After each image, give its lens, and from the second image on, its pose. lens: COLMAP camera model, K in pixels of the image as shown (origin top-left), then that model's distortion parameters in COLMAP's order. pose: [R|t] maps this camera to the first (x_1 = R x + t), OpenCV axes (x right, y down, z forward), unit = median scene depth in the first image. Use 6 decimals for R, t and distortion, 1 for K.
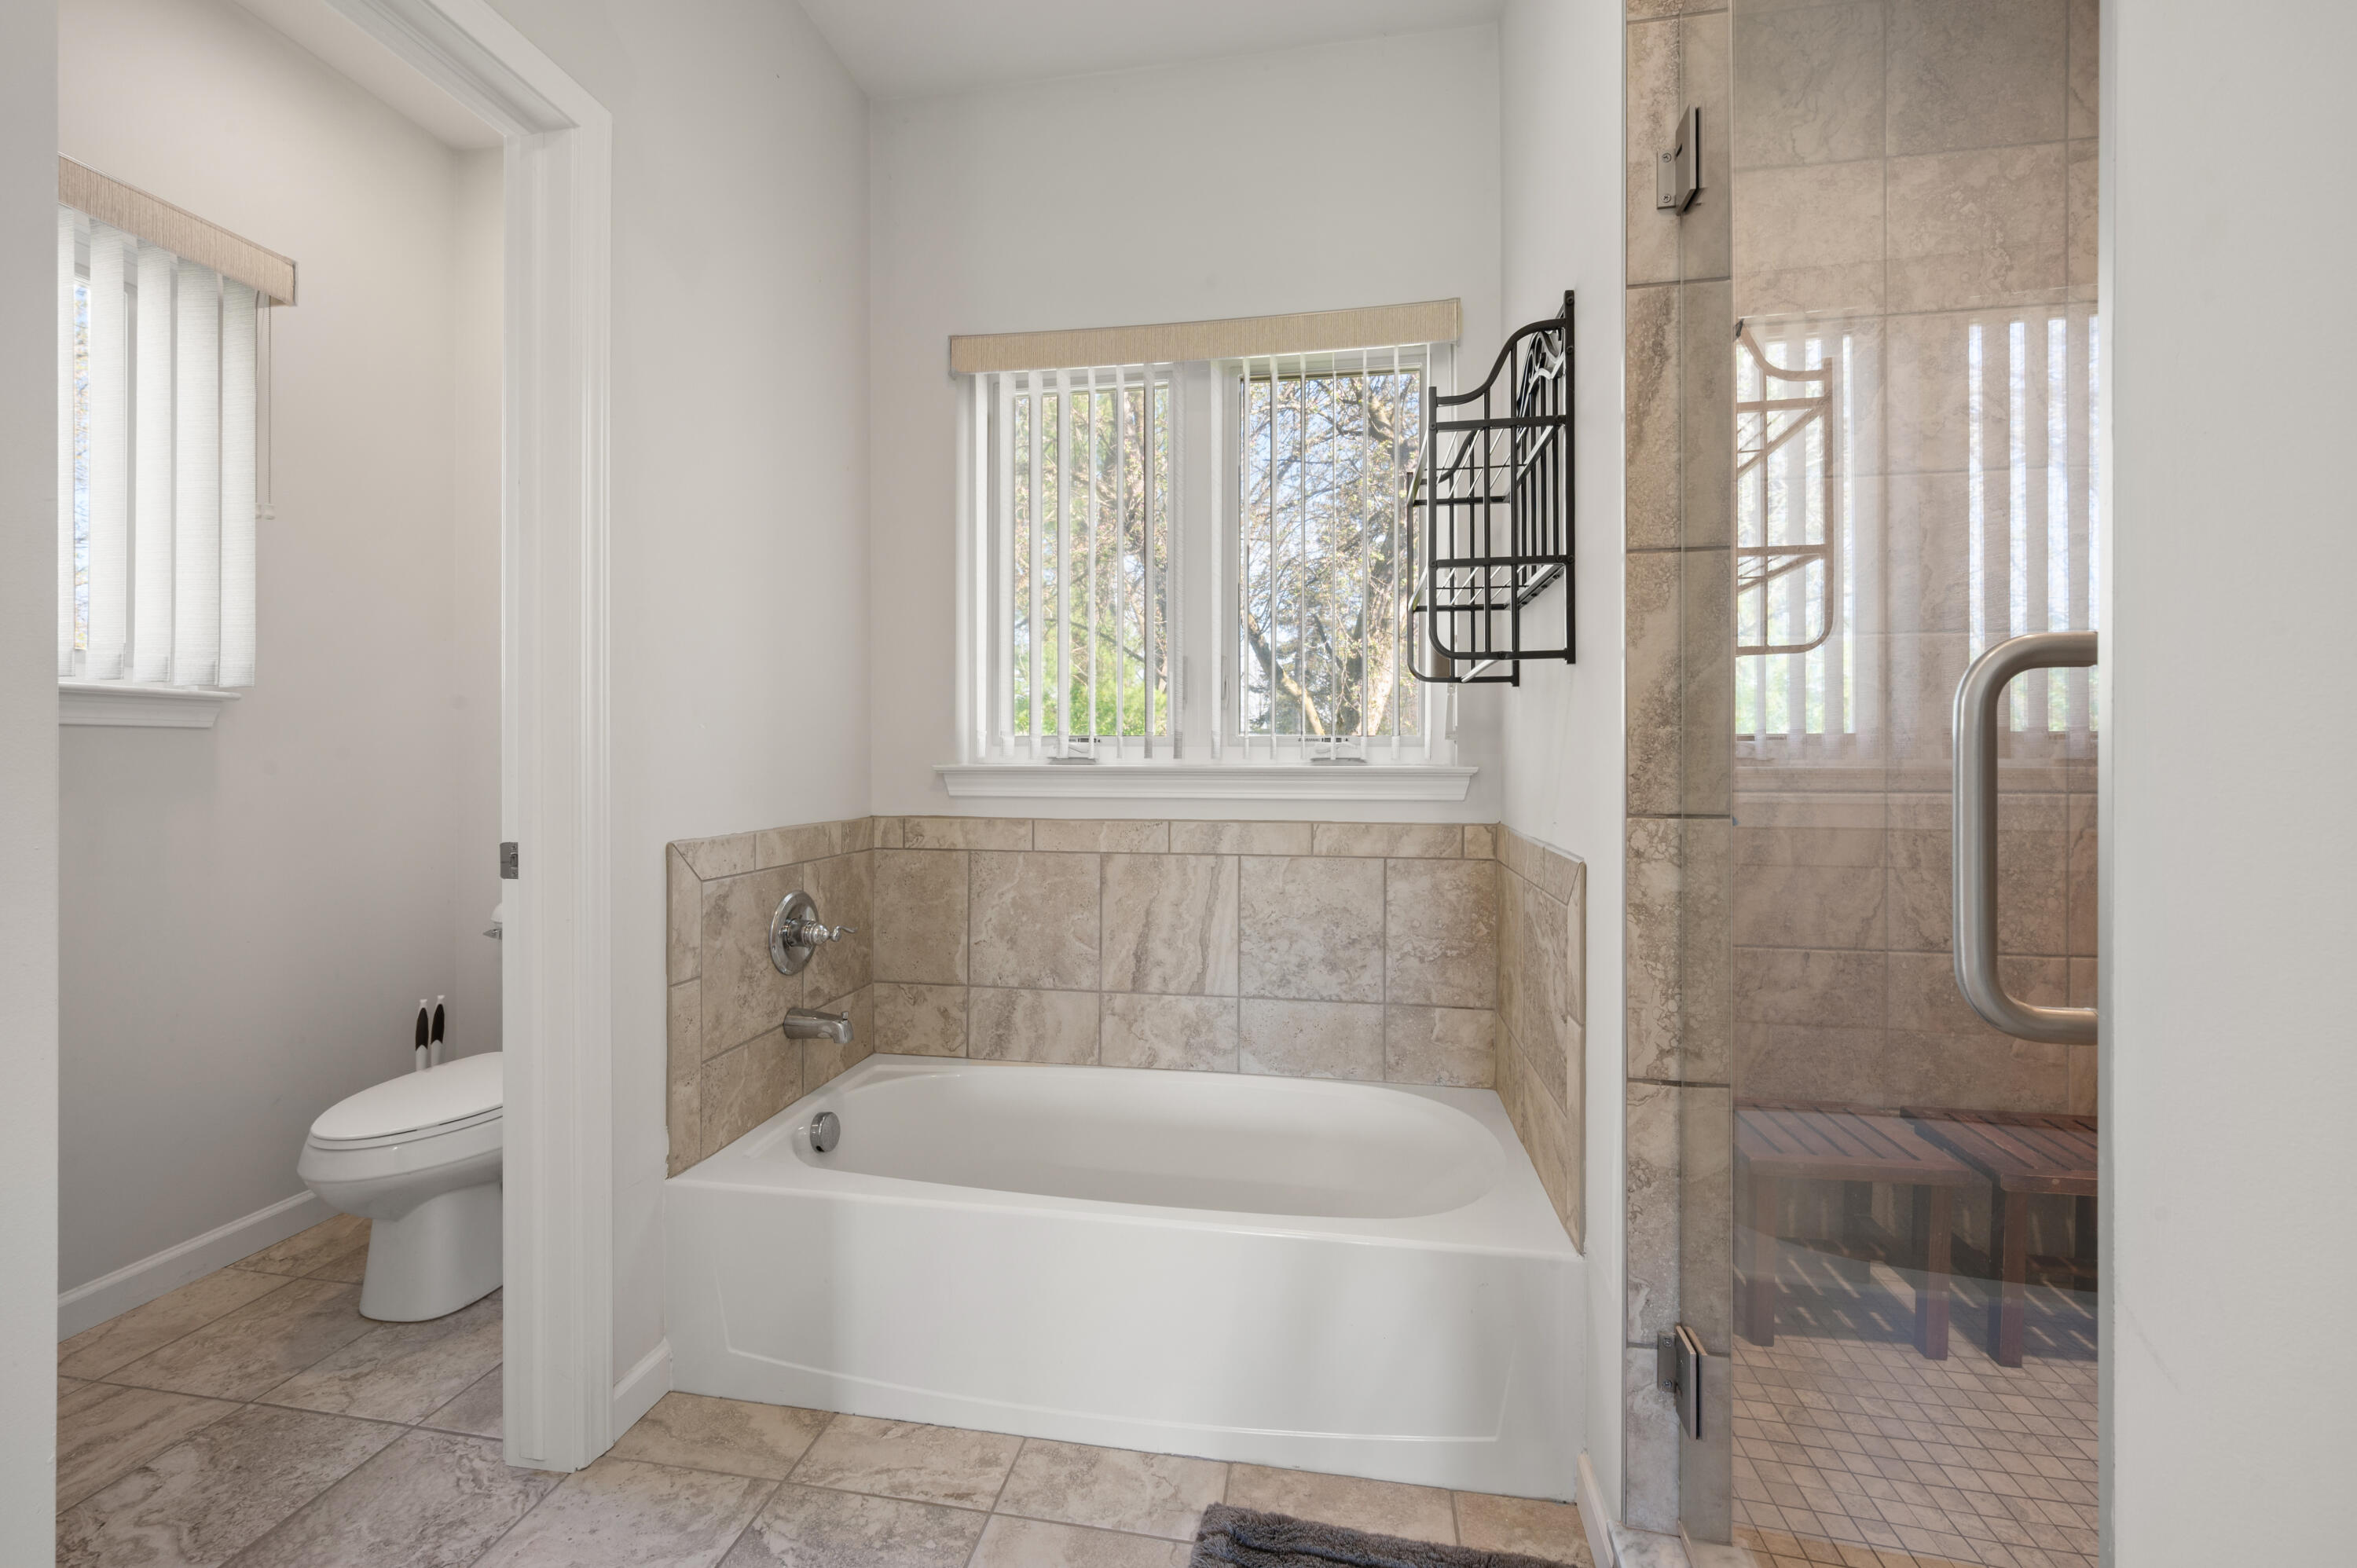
lens RADIAL K [[943.3, 0, 1186.6], [0, 943.3, 762.5], [0, 0, 1]] dist [0.000154, 0.000035]
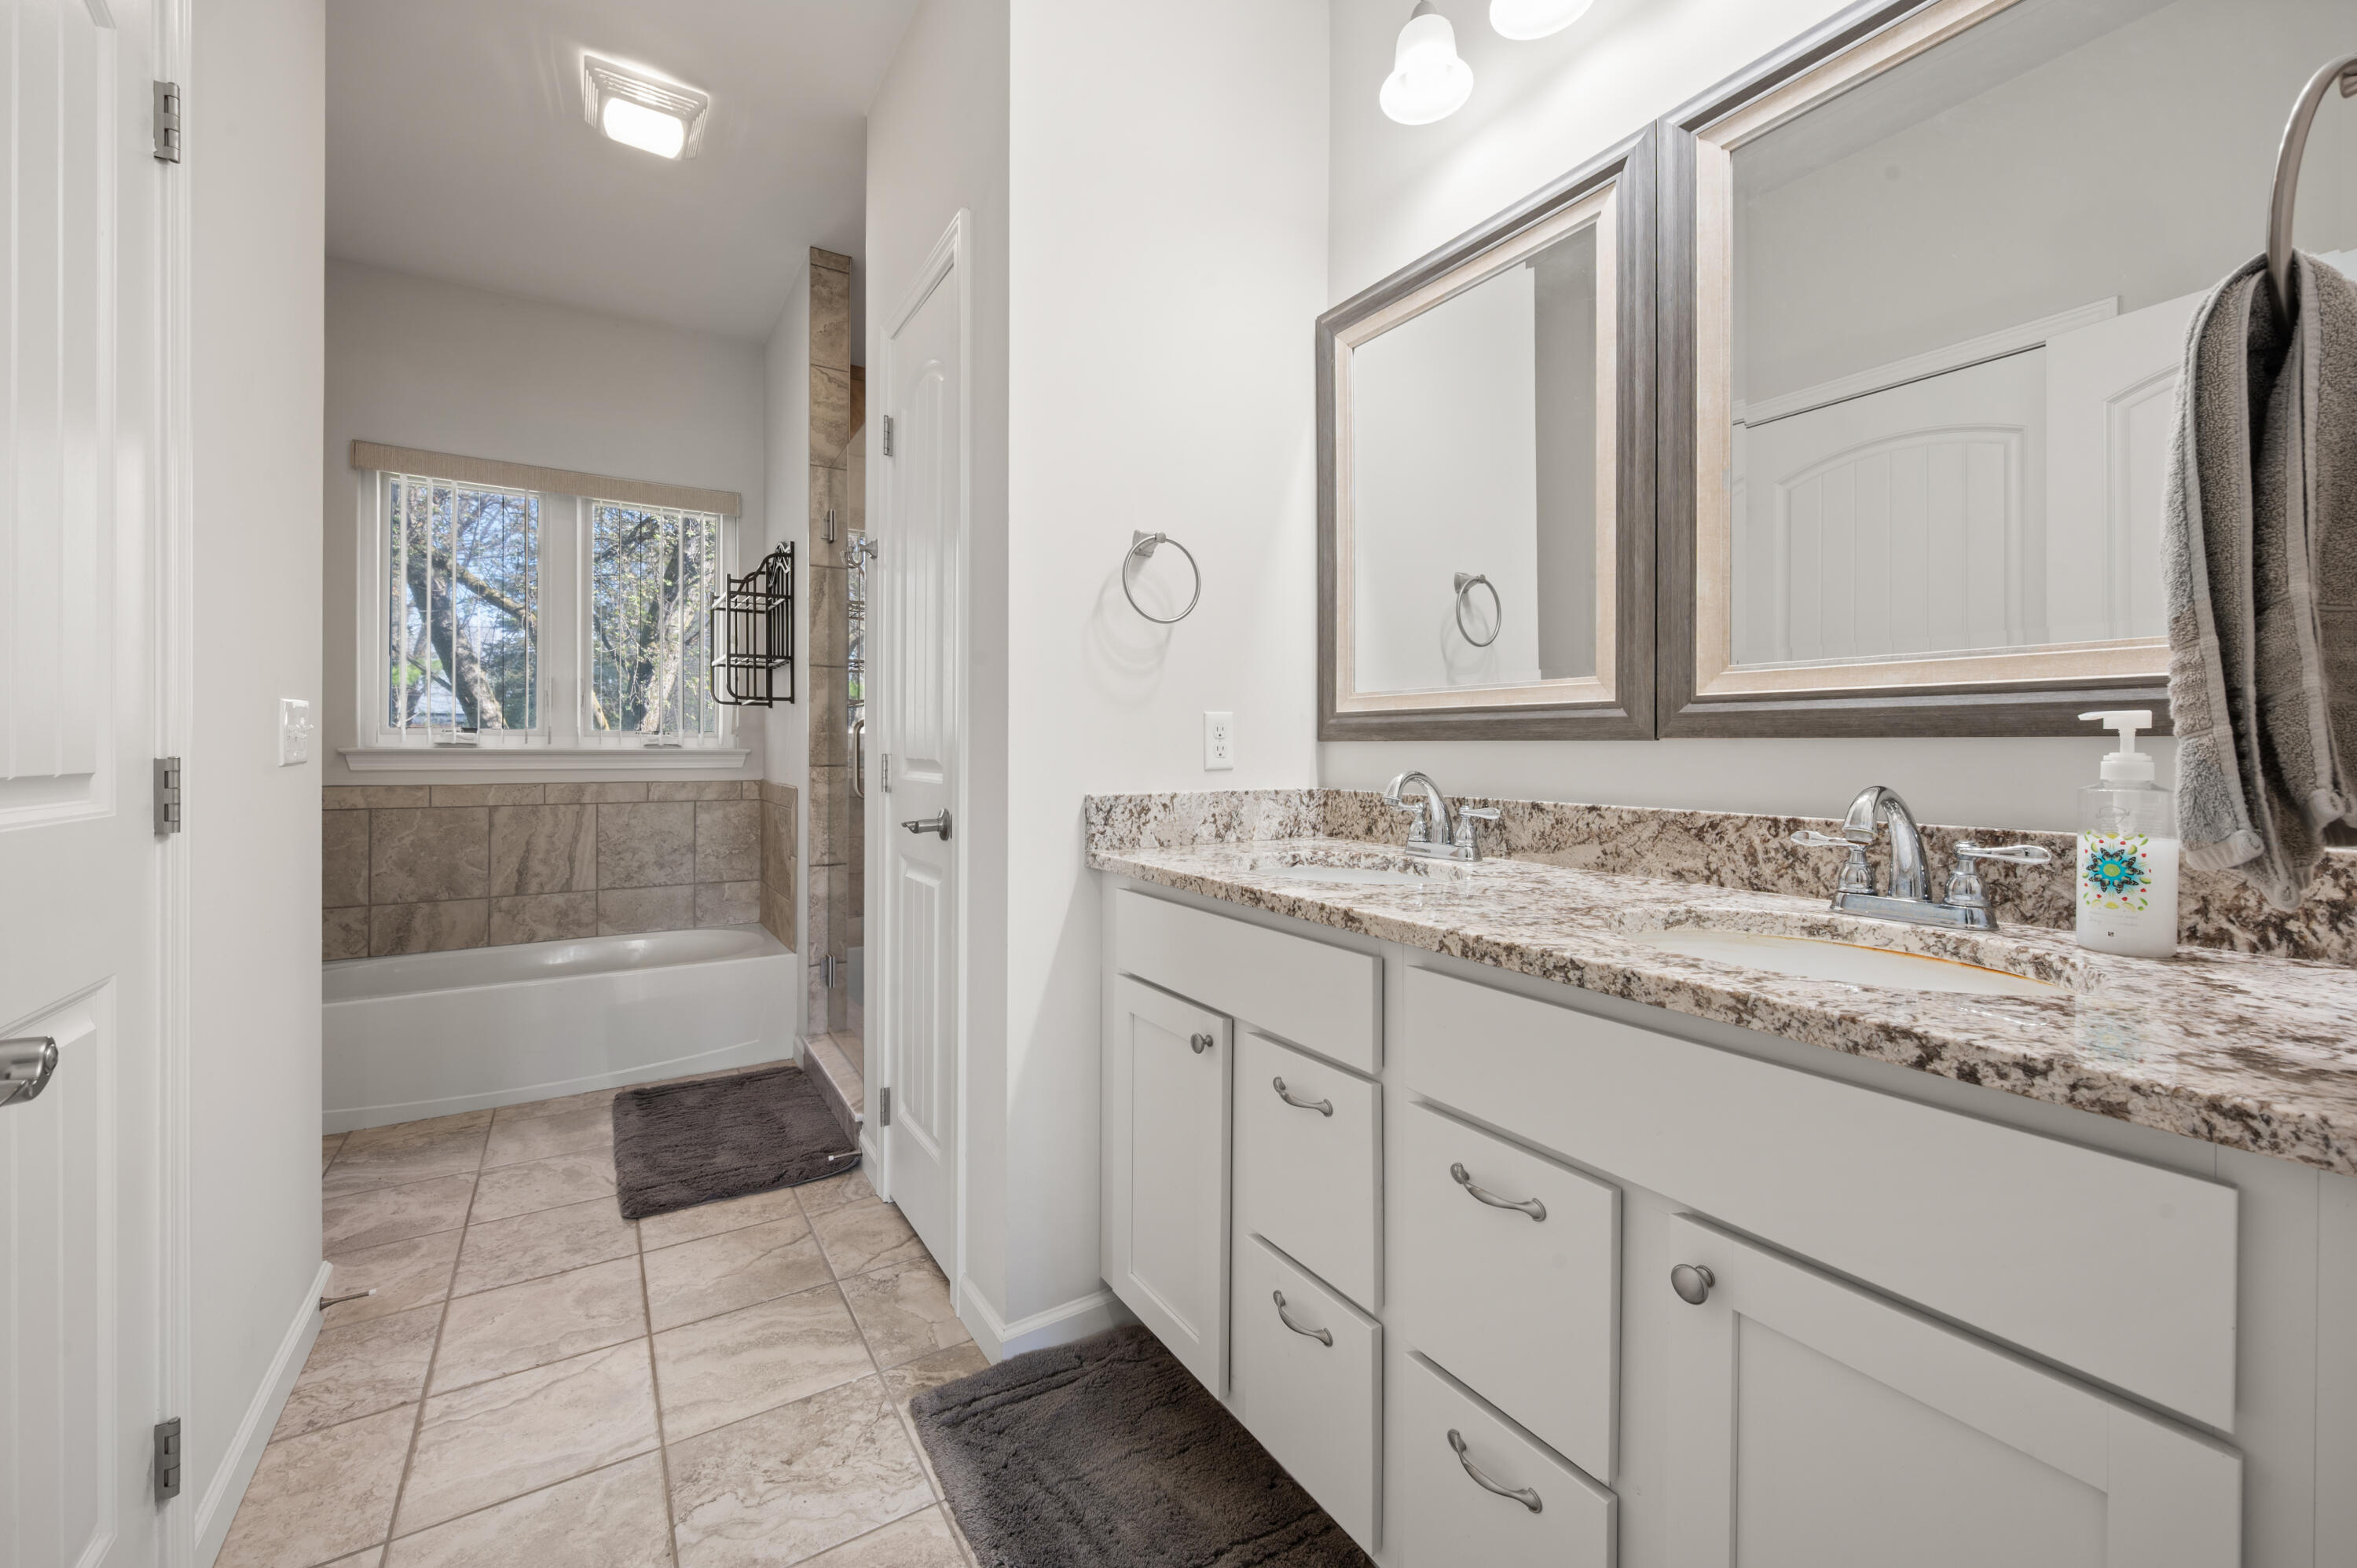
lens RADIAL K [[884.6, 0, 1176.9], [0, 884.6, 747.3], [0, 0, 1]] dist [-0.016655, 0.000077]
pose [[0.733146, 0.002005, 0.680068, -0.245361], [0.001517, 0.999988, -0.004583, 0.009233], [-0.680069, 0.004392, 0.733135, -0.809277]]
